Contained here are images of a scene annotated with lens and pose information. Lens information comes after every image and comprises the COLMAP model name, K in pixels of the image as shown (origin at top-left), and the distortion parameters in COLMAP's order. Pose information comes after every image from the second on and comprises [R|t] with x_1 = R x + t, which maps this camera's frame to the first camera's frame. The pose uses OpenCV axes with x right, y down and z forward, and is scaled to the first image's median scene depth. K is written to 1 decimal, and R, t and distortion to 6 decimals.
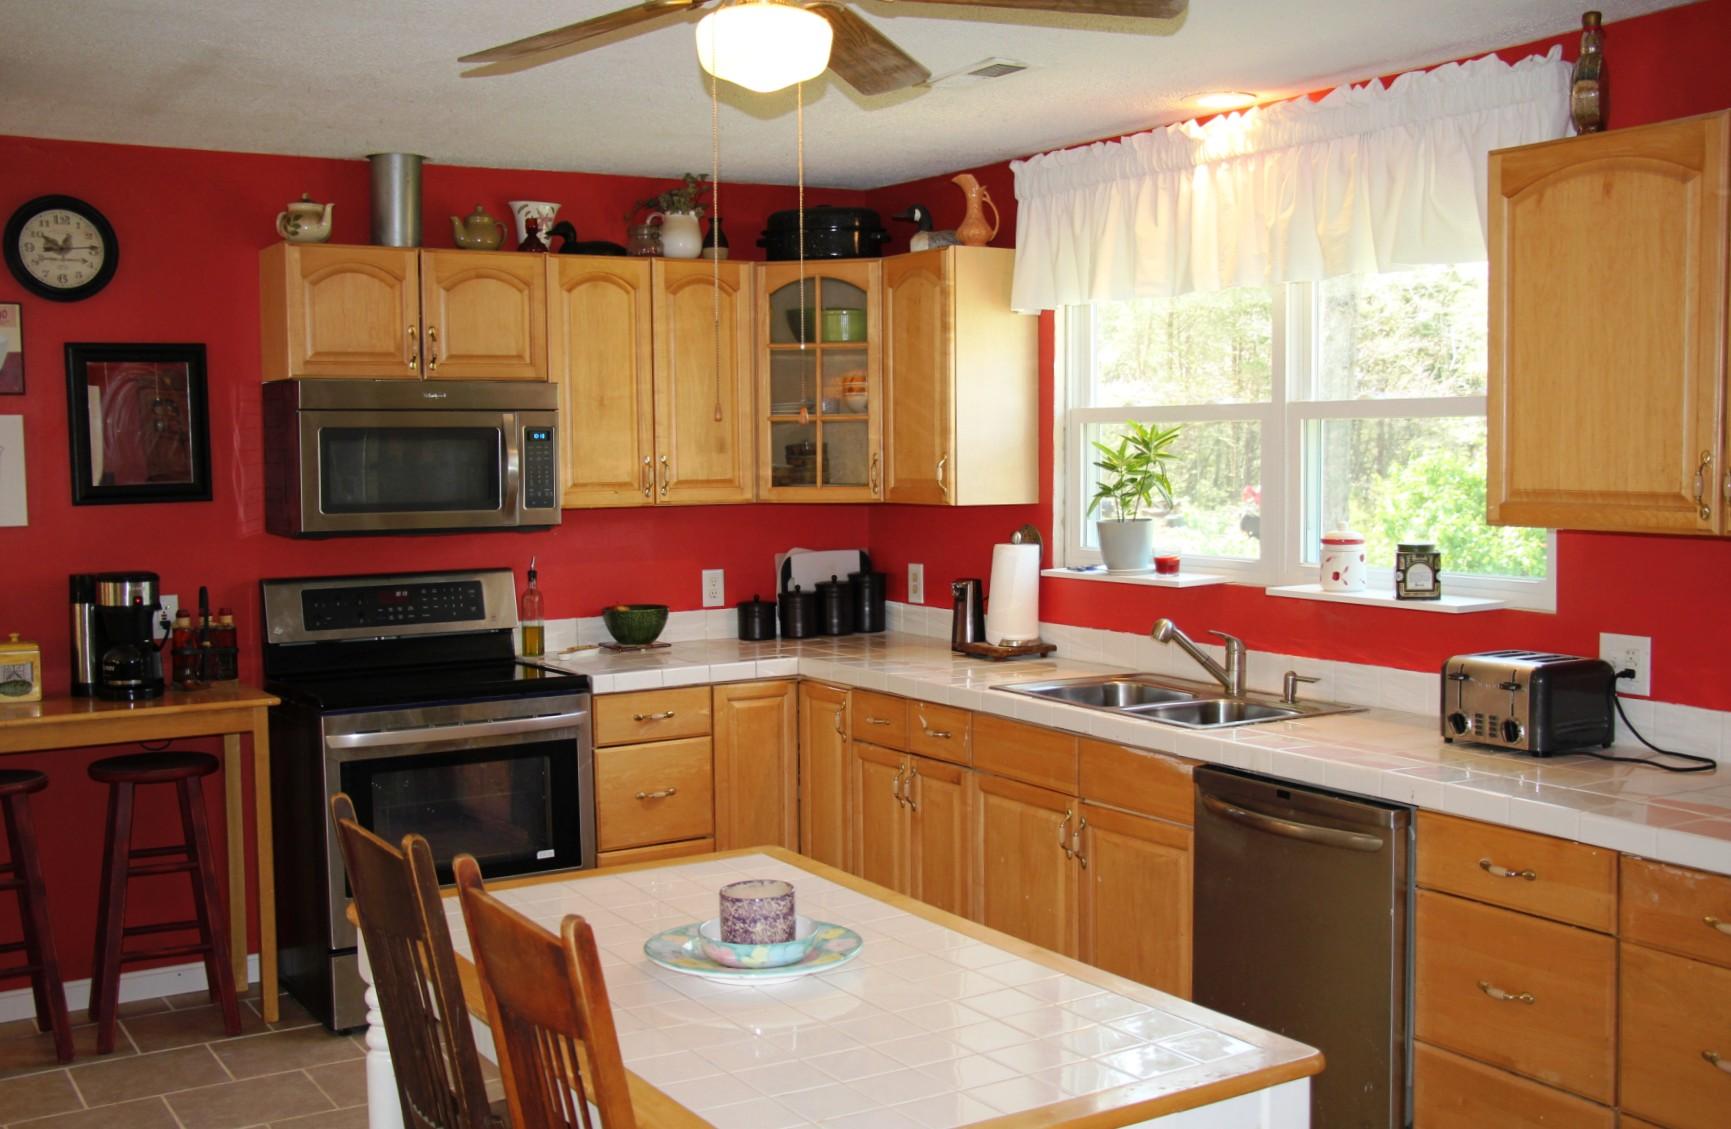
lens RADIAL K [[1873.2, 0, 857.4], [0, 1873.2, 568.1], [0, 0, 1]] dist [-0.017912, 0.000000]
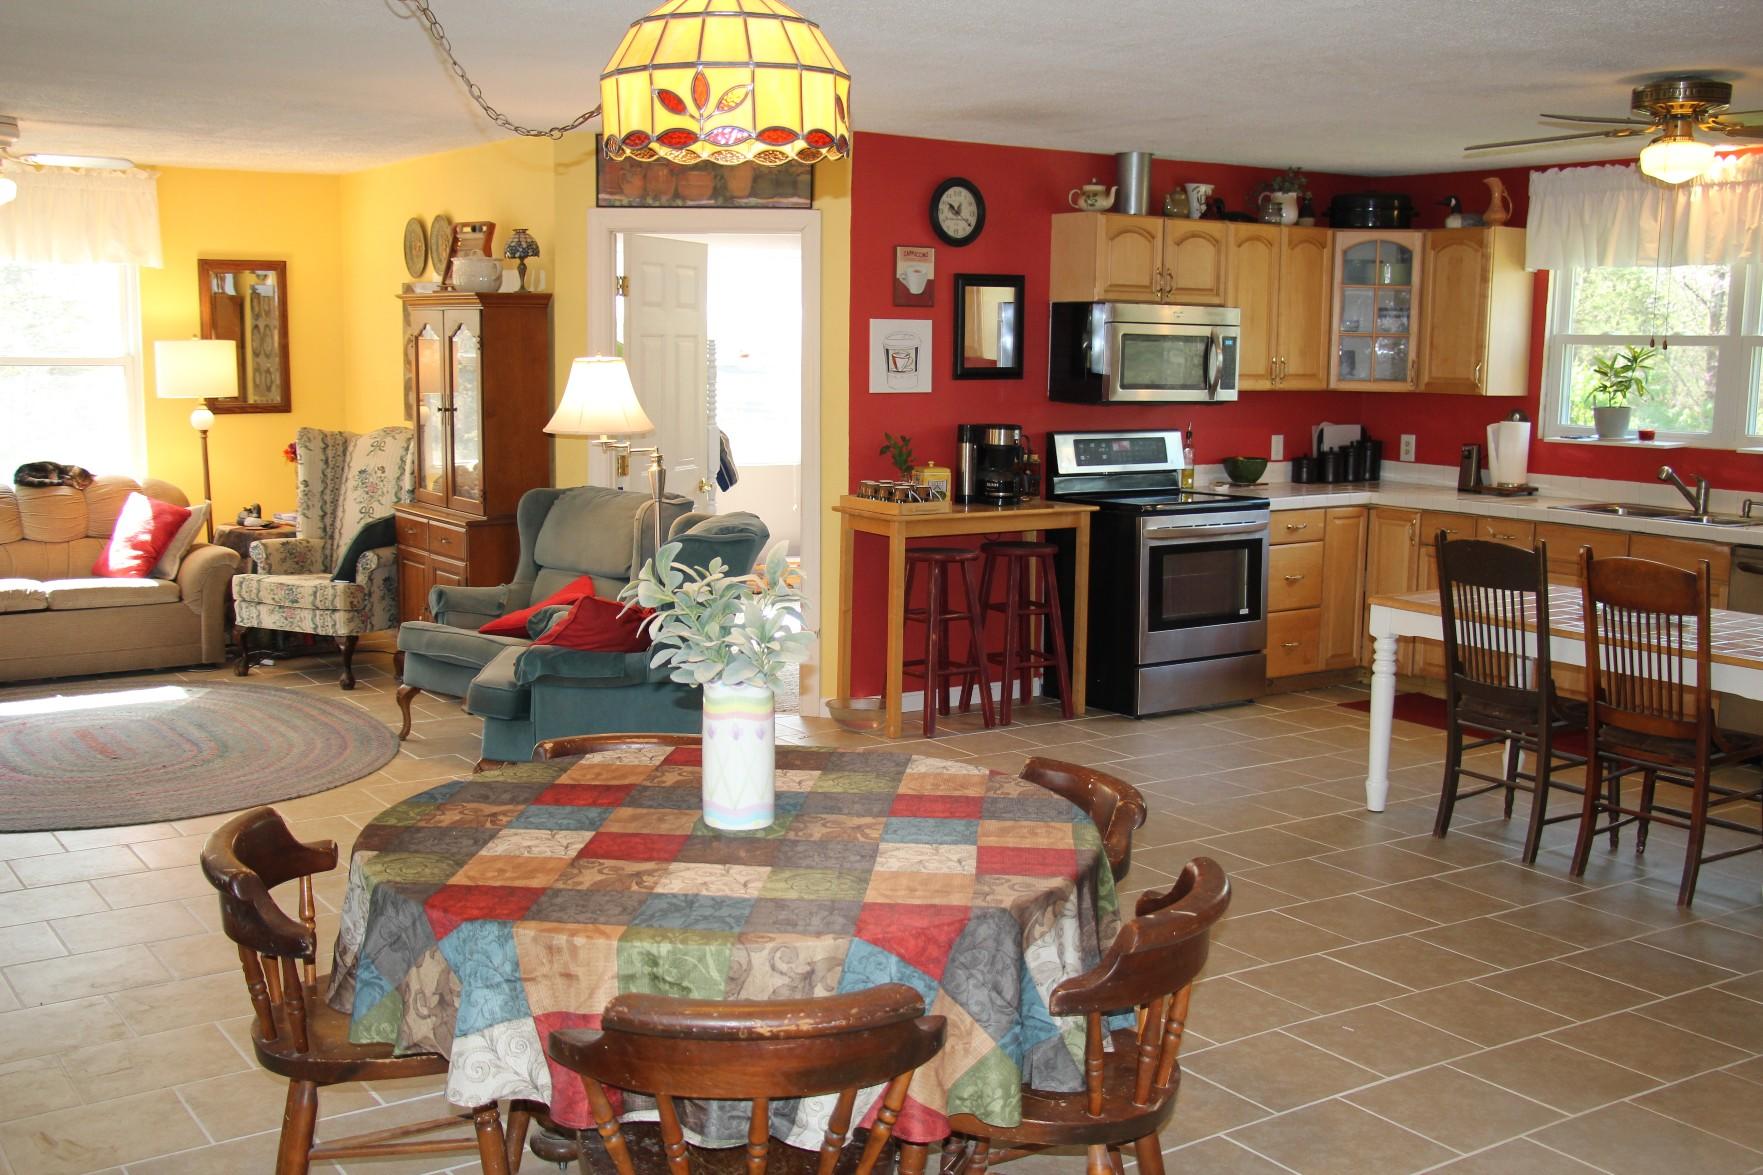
lens RADIAL K [[1848.9, 0, 899.5], [0, 1848.9, 580.0], [0, 0, 1]] dist [-0.034585, 0.000000]
pose [[0.998067, 0.018246, 0.059404, -0.561133], [-0.021847, 0.997927, 0.060534, 0.040386], [-0.058176, -0.061715, 0.996397, -0.535725]]
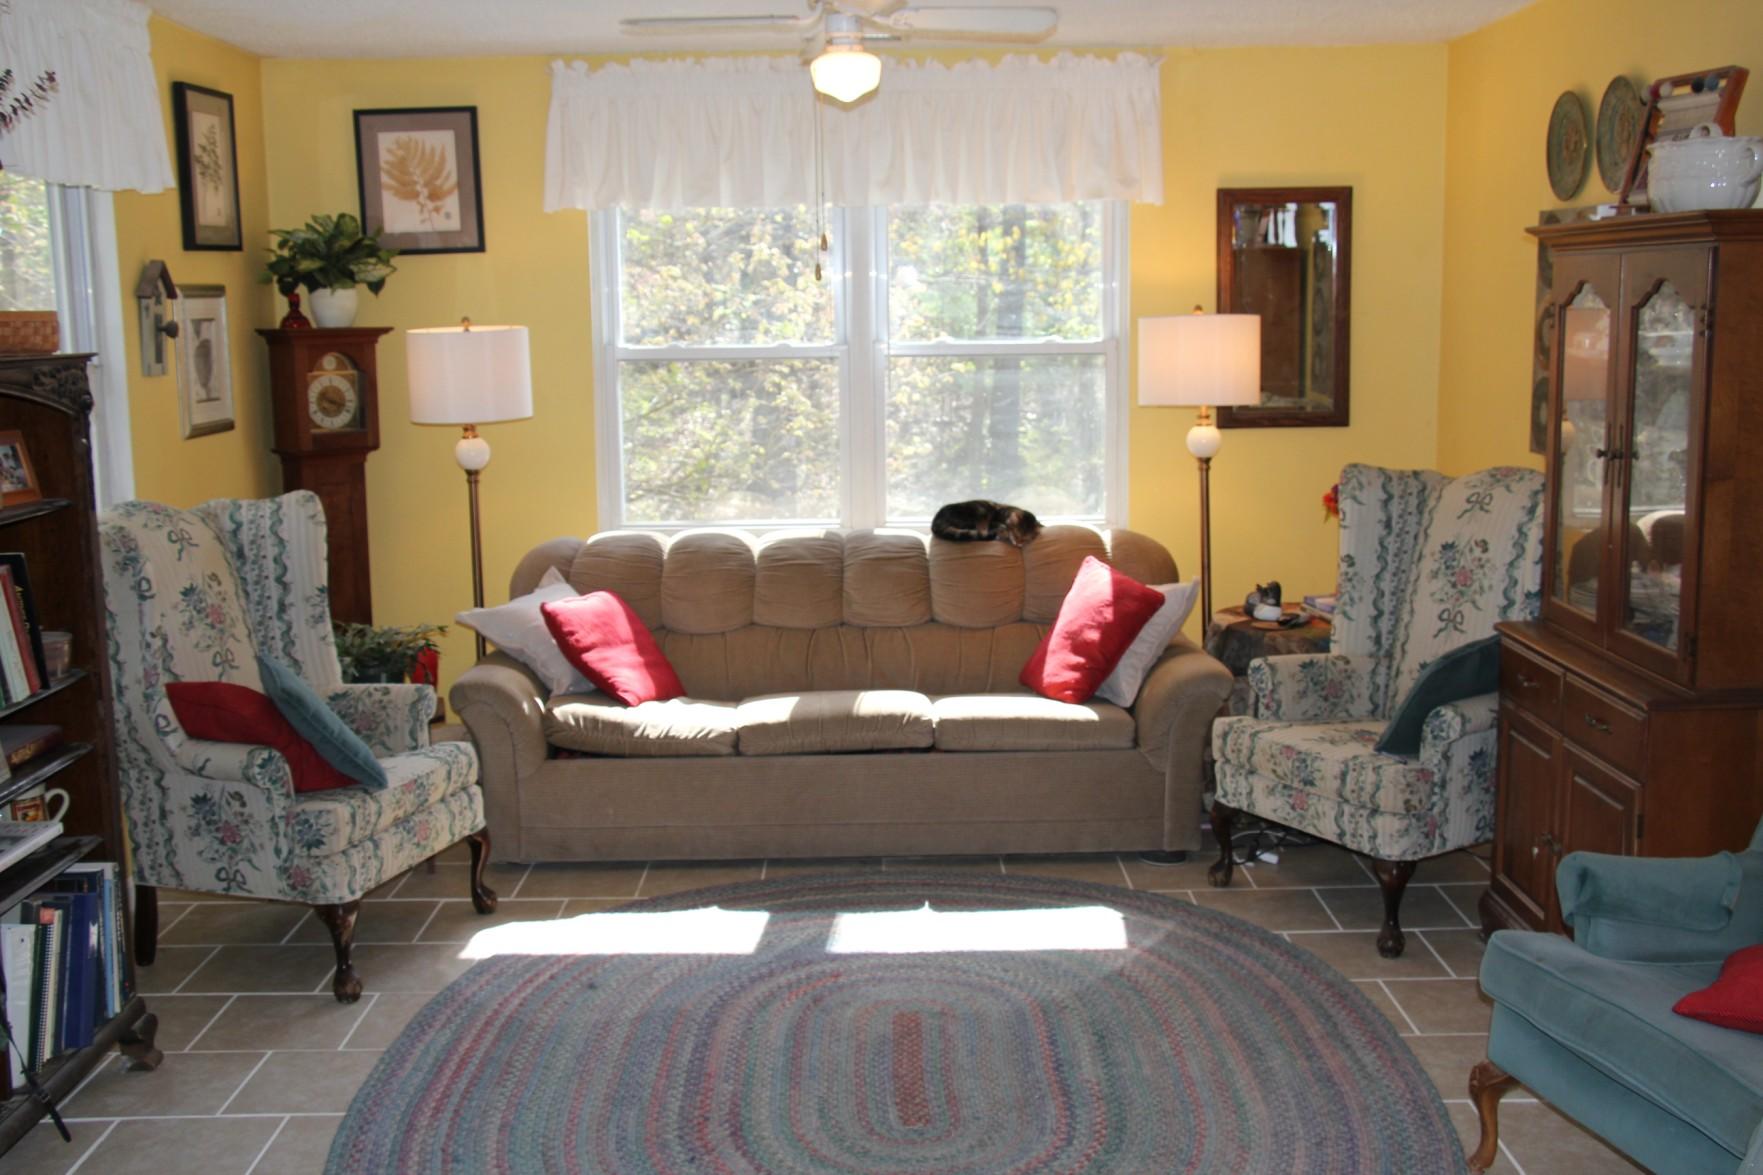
lens RADIAL K [[1848.9, 0, 870.2], [0, 1848.9, 599.6], [0, 0, 1]] dist [-0.034585, 0.000000]
pose [[0.854334, 0.086513, -0.512473, -0.721059], [-0.035332, 0.993435, 0.108804, -0.013257], [0.518521, -0.074848, 0.851783, 0.226647]]
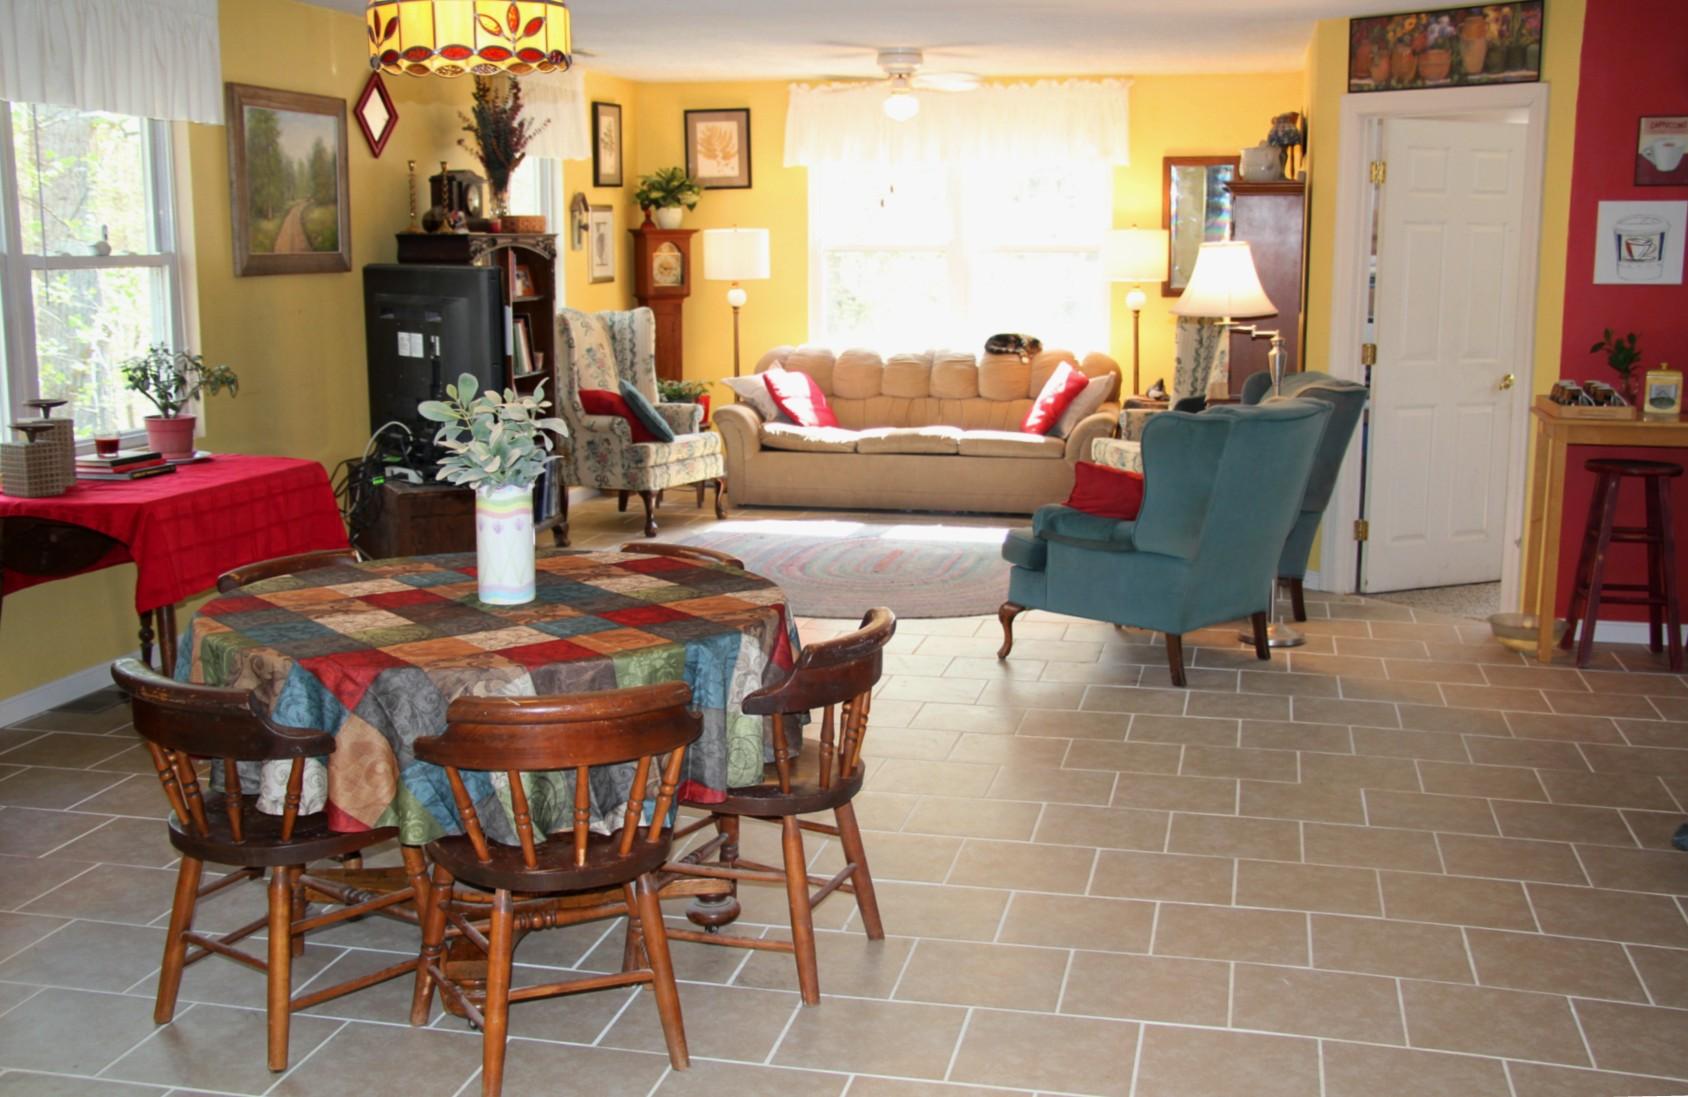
lens RADIAL K [[1826.7, 0, 841.9], [0, 1826.7, 545.7], [0, 0, 1]] dist [-0.017912, 0.000000]
pose [[0.725390, 0.134718, -0.675026, 0.029423], [-0.059937, 0.989298, 0.133029, 0.025842], [0.685723, -0.056039, 0.725702, -0.386381]]
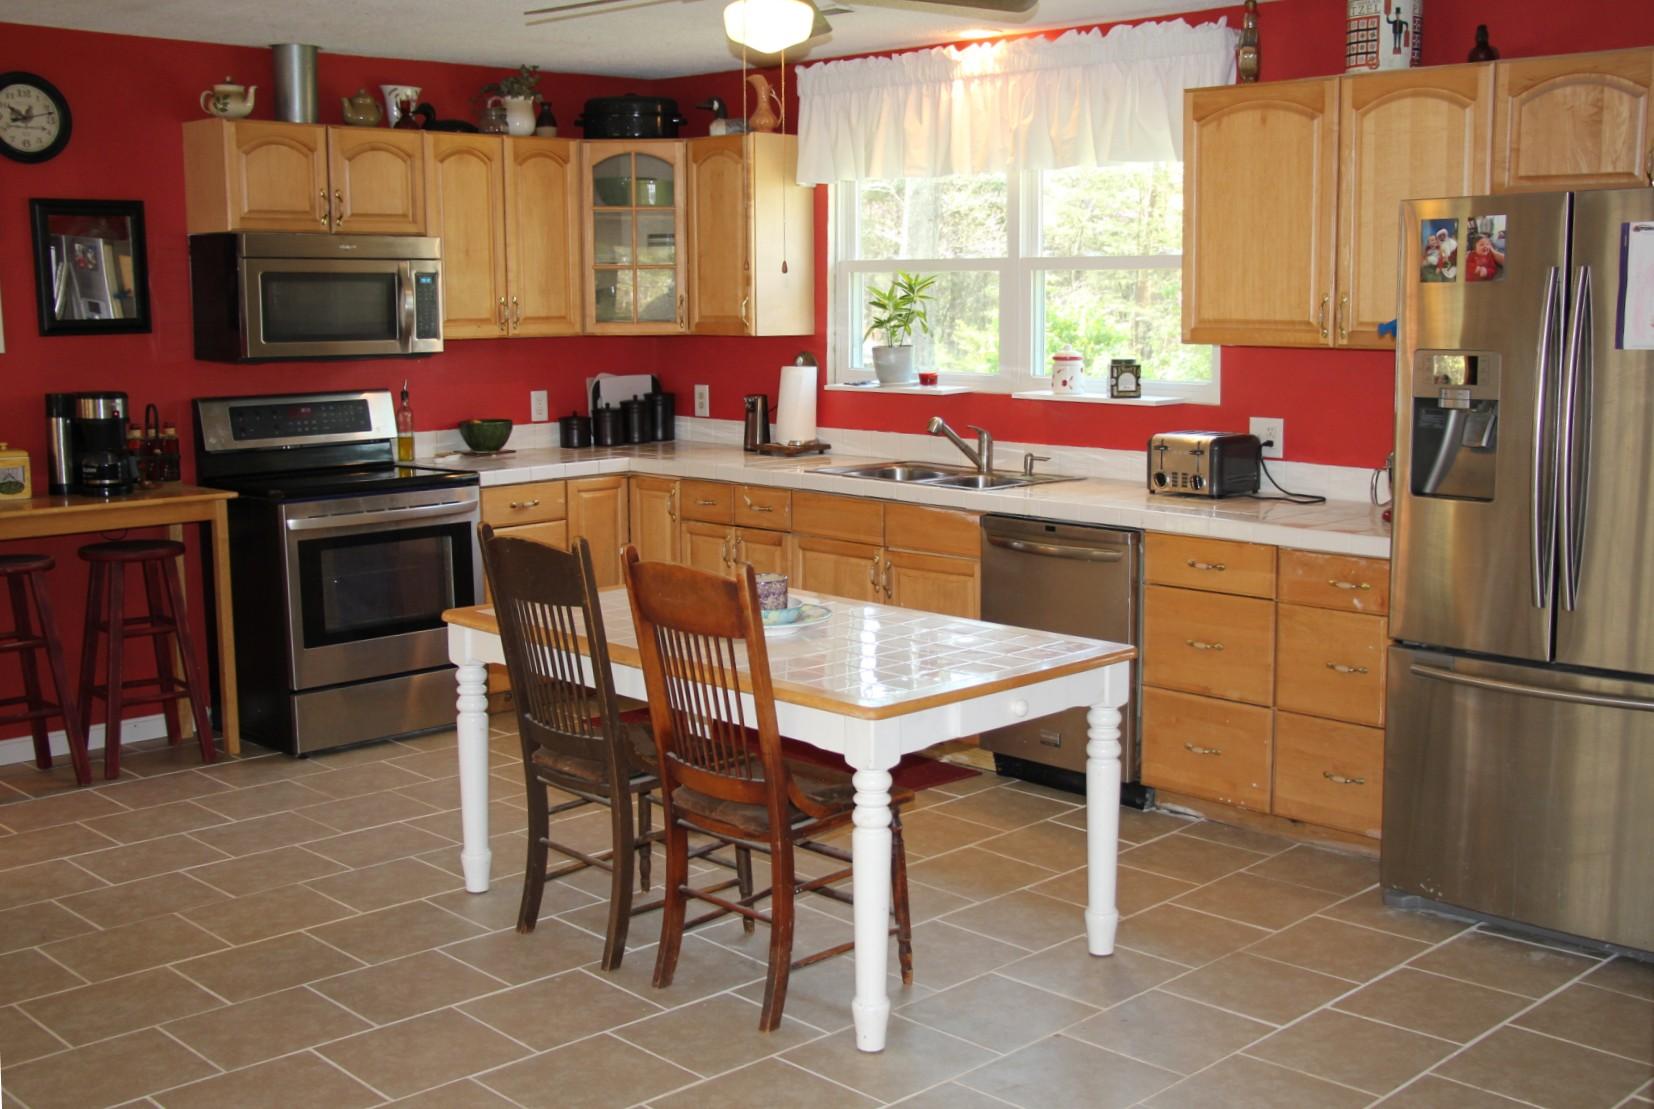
lens RADIAL K [[1865.5, 0, 853.7], [0, 1865.5, 525.7], [0, 0, 1]] dist [-0.015820, 0.000000]
pose [[0.974298, -0.023876, 0.223992, -0.185929], [0.010699, 0.998149, 0.059859, 0.022096], [-0.225007, -0.055924, 0.972751, -0.287561]]
